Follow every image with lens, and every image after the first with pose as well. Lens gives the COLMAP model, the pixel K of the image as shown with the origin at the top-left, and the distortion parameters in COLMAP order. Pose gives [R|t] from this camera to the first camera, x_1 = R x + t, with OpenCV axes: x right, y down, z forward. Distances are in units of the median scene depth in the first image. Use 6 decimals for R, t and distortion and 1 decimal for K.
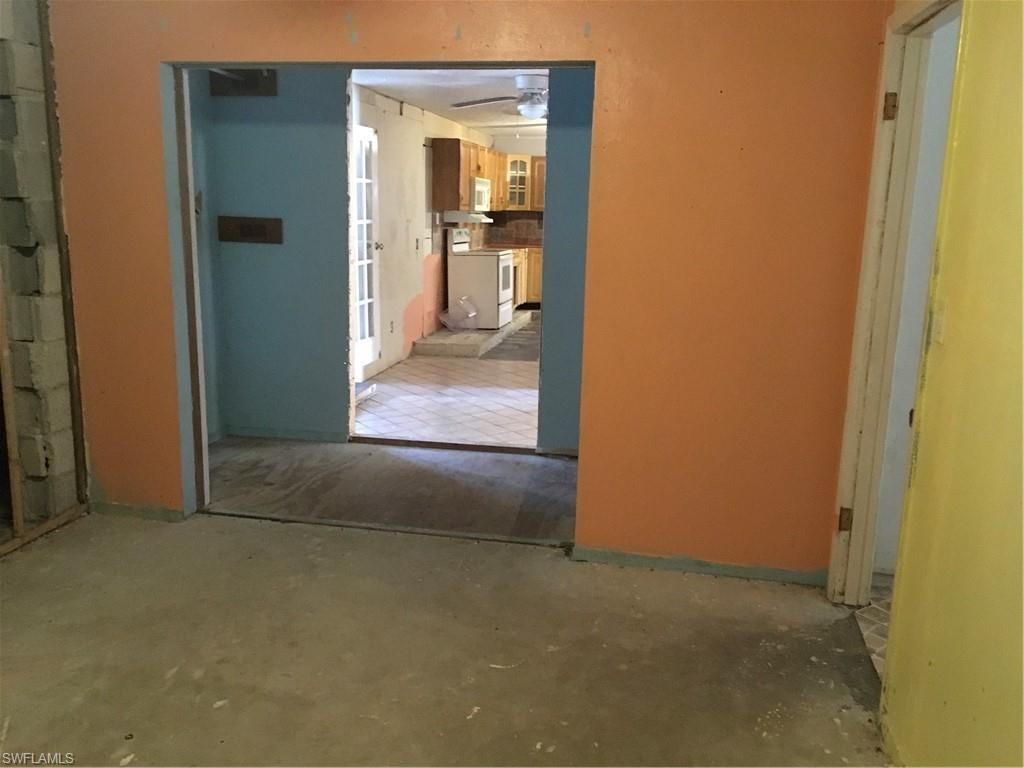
lens RADIAL K [[869.2, 0, 513.8], [0, 869.2, 382.4], [0, 0, 1]] dist [0.035279, 0.005213]
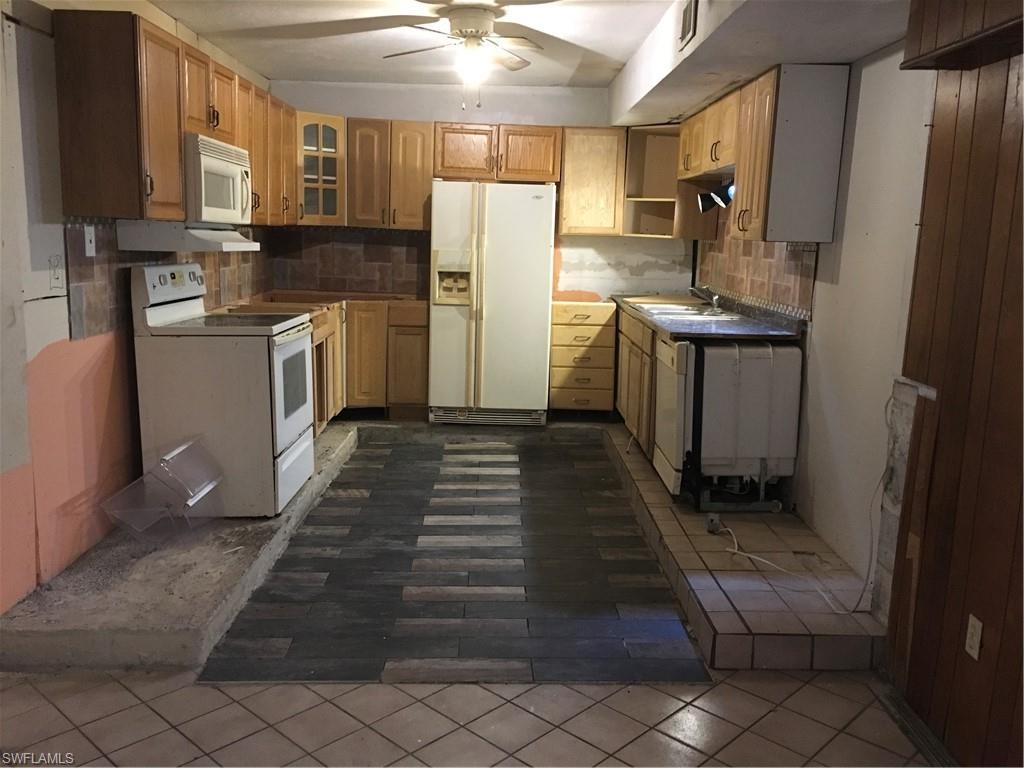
lens RADIAL K [[869.2, 0, 509.8], [0, 869.2, 380.9], [0, 0, 1]] dist [0.035279, 0.005213]
pose [[0.980083, -0.031129, 0.196132, 0.010118], [0.036335, 0.999075, -0.022999, -0.104226], [-0.195234, 0.029668, 0.980308, 0.550691]]
